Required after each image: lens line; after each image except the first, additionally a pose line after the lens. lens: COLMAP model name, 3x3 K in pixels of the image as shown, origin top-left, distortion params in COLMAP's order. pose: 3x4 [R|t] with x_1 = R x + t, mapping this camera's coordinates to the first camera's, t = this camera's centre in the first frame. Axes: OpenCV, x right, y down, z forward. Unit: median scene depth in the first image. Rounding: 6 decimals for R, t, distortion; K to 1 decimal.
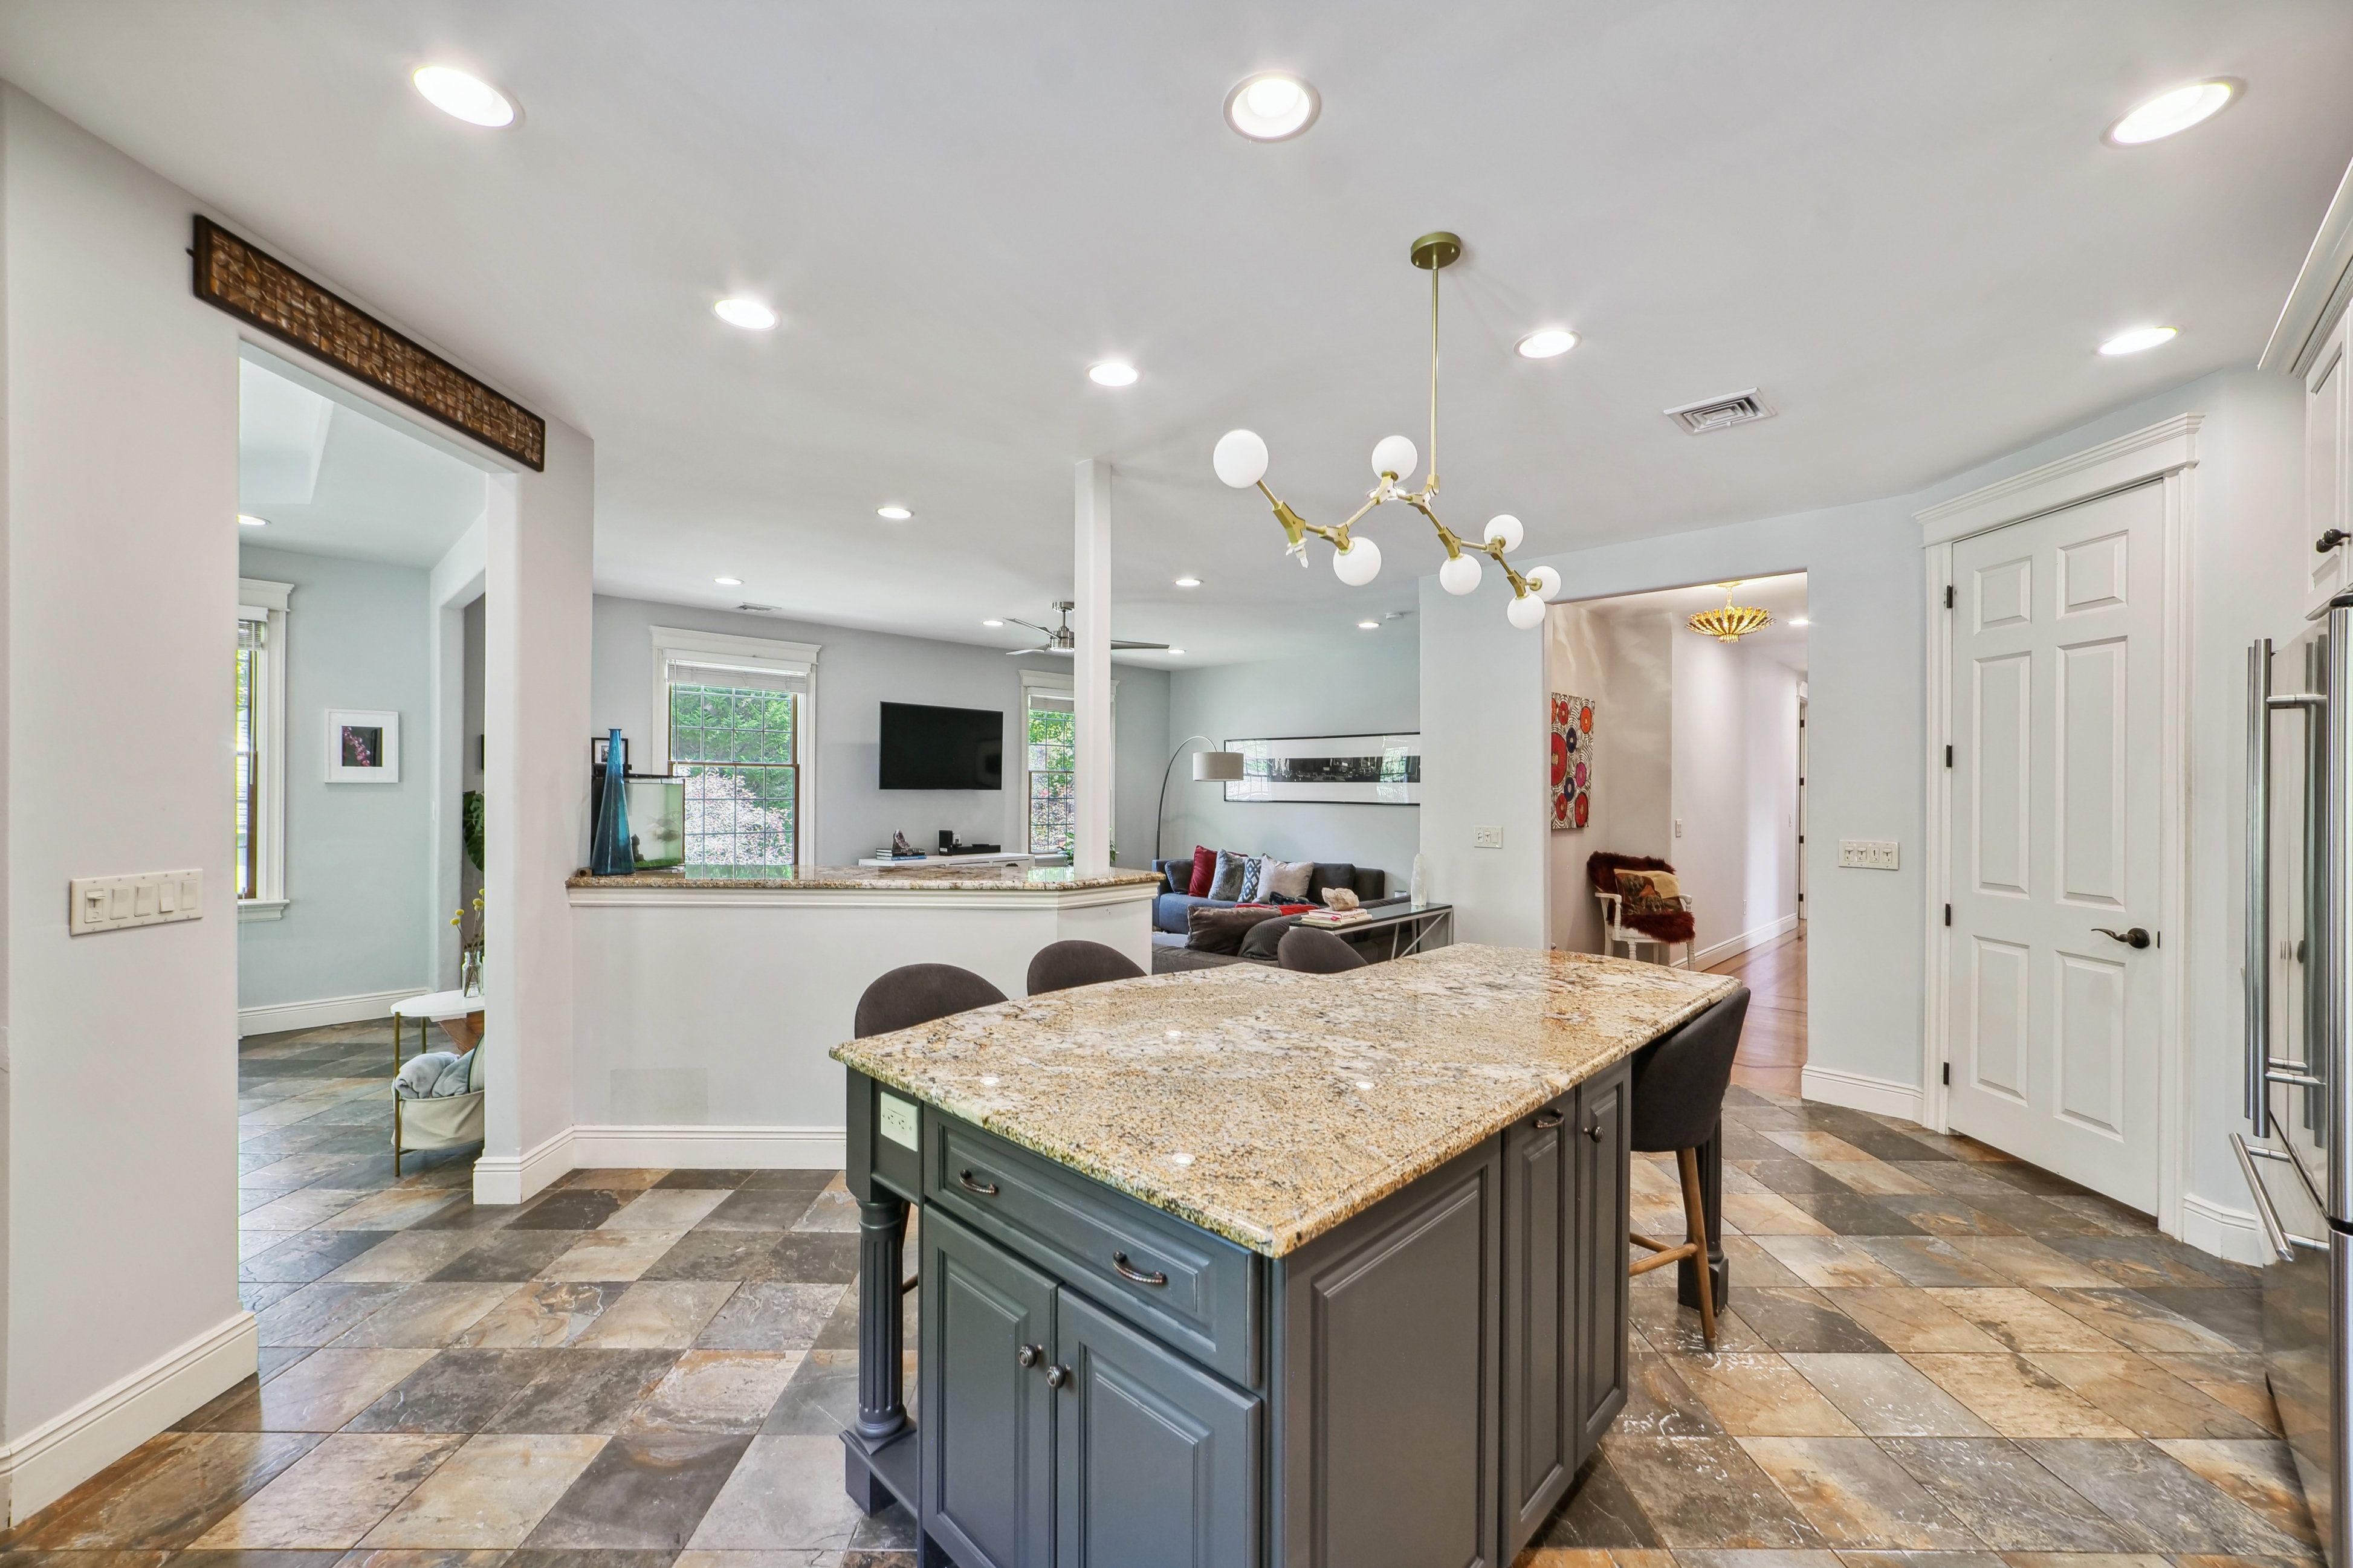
lens RADIAL K [[928.3, 0, 1176.5], [0, 928.3, 784.0], [0, 0, 1]] dist [-0.000329, 0.000022]
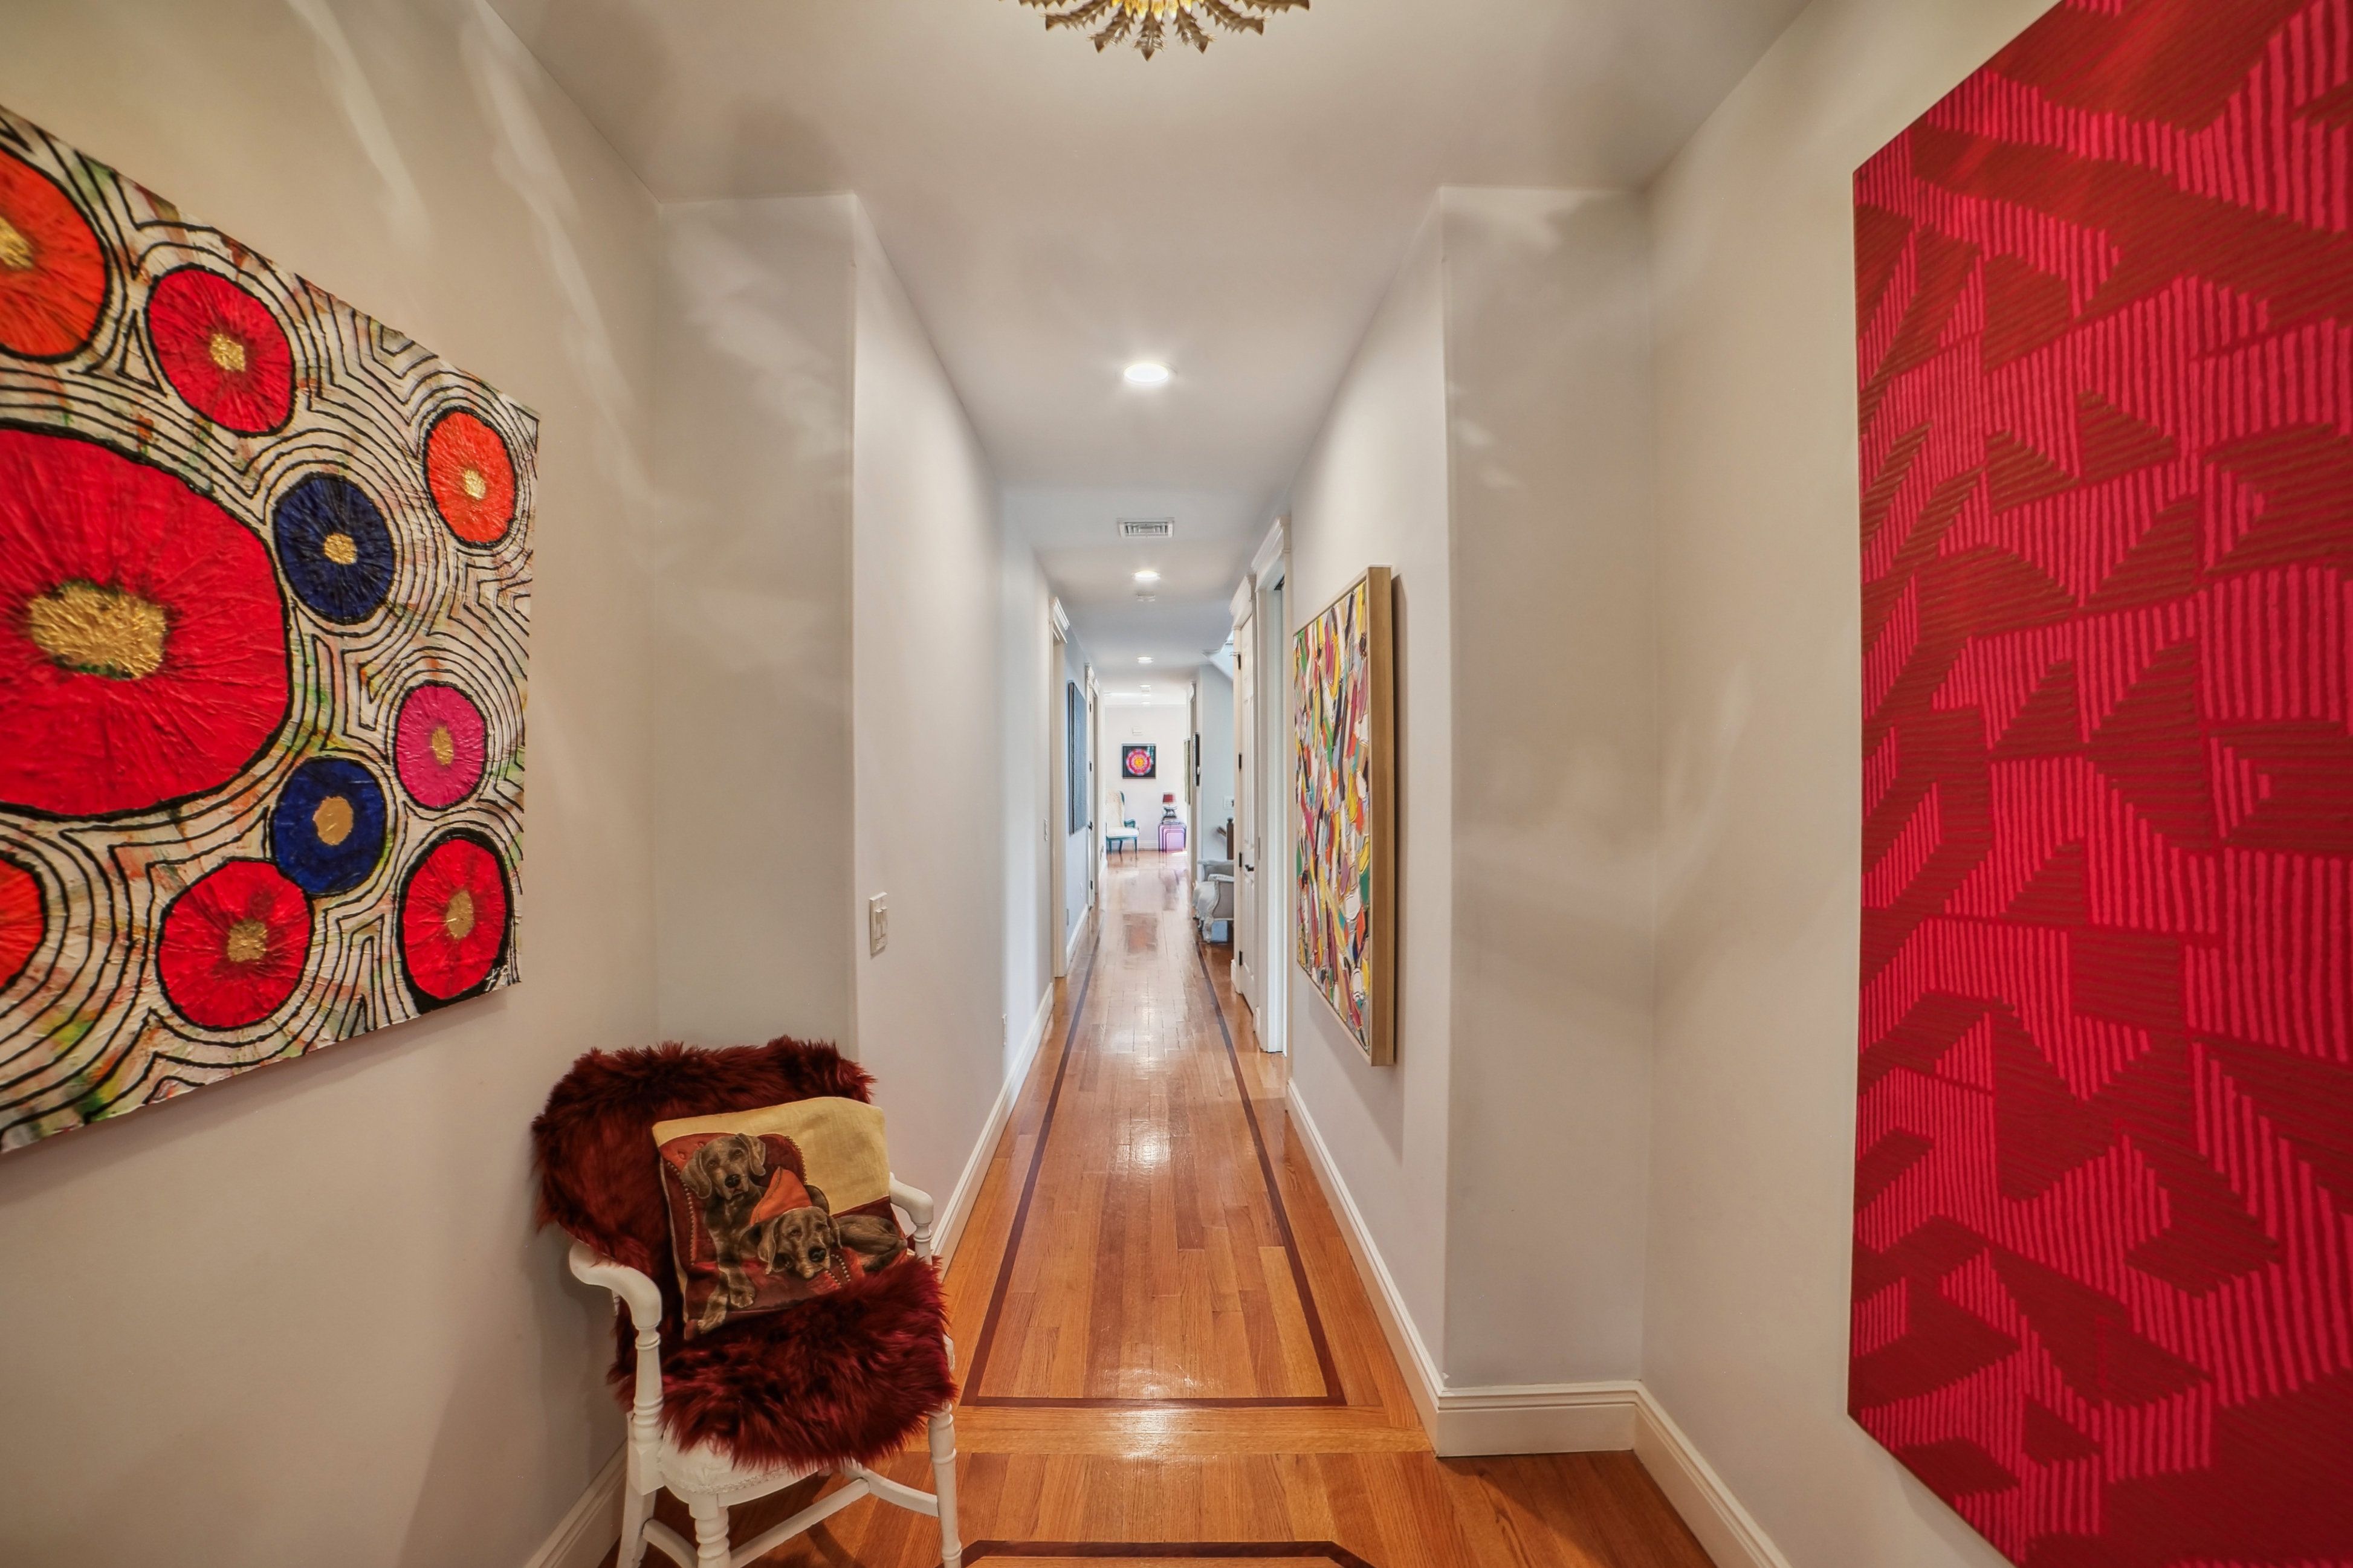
lens RADIAL K [[995.7, 0, 1176.5], [0, 995.7, 784.0], [0, 0, 1]] dist [-0.000736, -0.000011]
pose [[0.689058, -0.019506, 0.724443, 0.389936], [0.005078, 0.999743, 0.022089, -0.005430], [-0.724688, -0.011542, 0.688980, 0.738625]]
